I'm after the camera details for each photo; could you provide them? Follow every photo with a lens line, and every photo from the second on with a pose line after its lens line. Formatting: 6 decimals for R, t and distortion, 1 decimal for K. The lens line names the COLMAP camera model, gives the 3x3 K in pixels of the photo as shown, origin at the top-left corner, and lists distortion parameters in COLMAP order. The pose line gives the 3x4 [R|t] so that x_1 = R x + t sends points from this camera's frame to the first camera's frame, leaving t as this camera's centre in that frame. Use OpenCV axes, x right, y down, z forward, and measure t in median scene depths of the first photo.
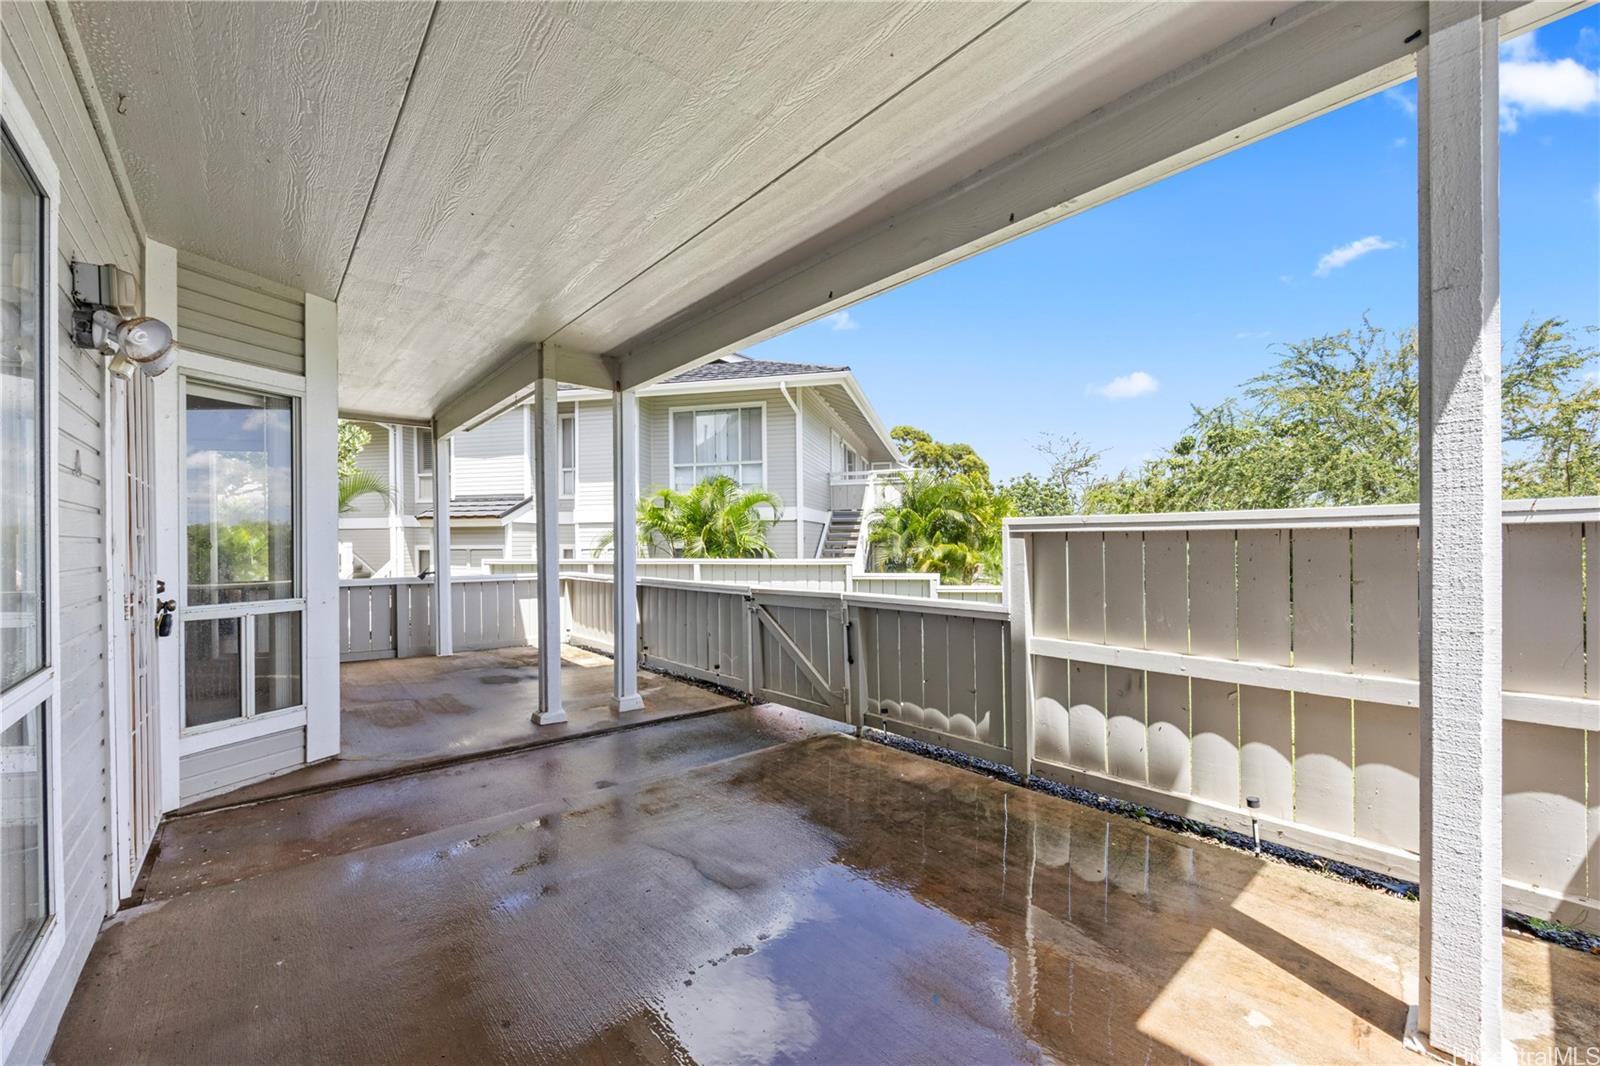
lens RADIAL K [[634.8, 0, 800.0], [0, 634.8, 533.0], [0, 0, 1]] dist [0.000097, 0.000002]
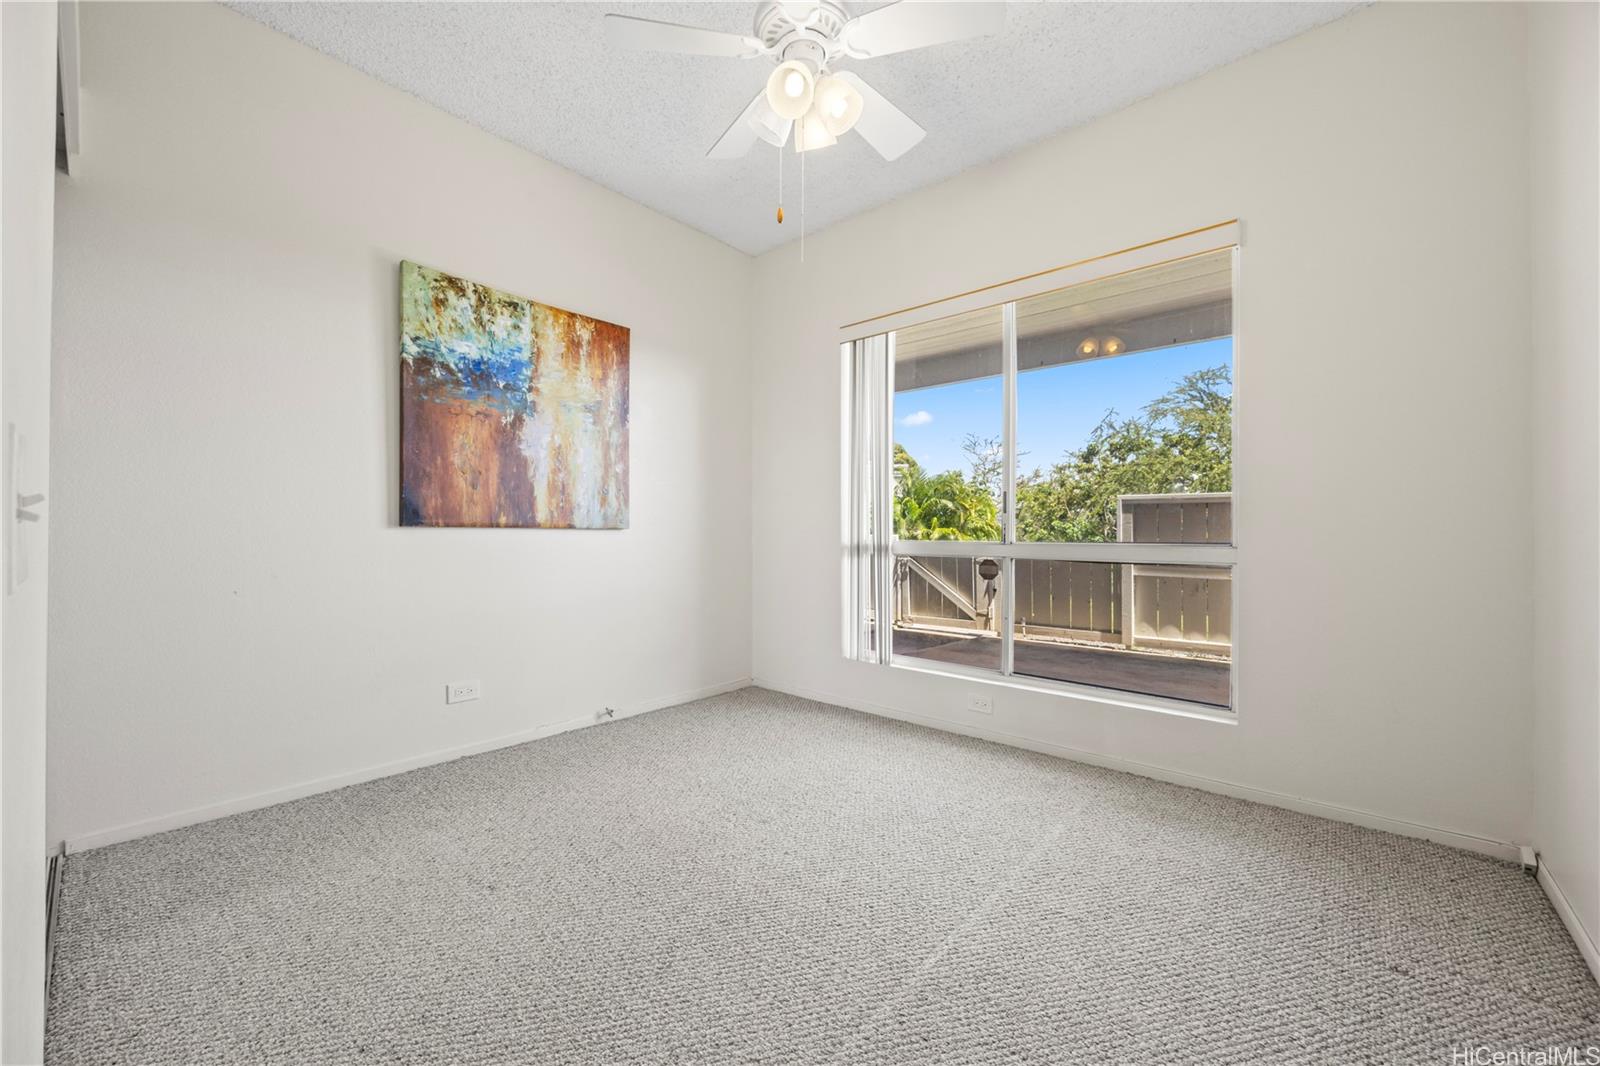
lens RADIAL K [[623.6, 0, 800.0], [0, 623.6, 533.0], [0, 0, 1]] dist [-0.000049, -0.000003]
pose [[0.989773, 0.021242, 0.141062, -0.132802], [-0.023216, 0.999654, 0.012363, 0.012819], [-0.140750, -0.015512, 0.989924, -0.094124]]
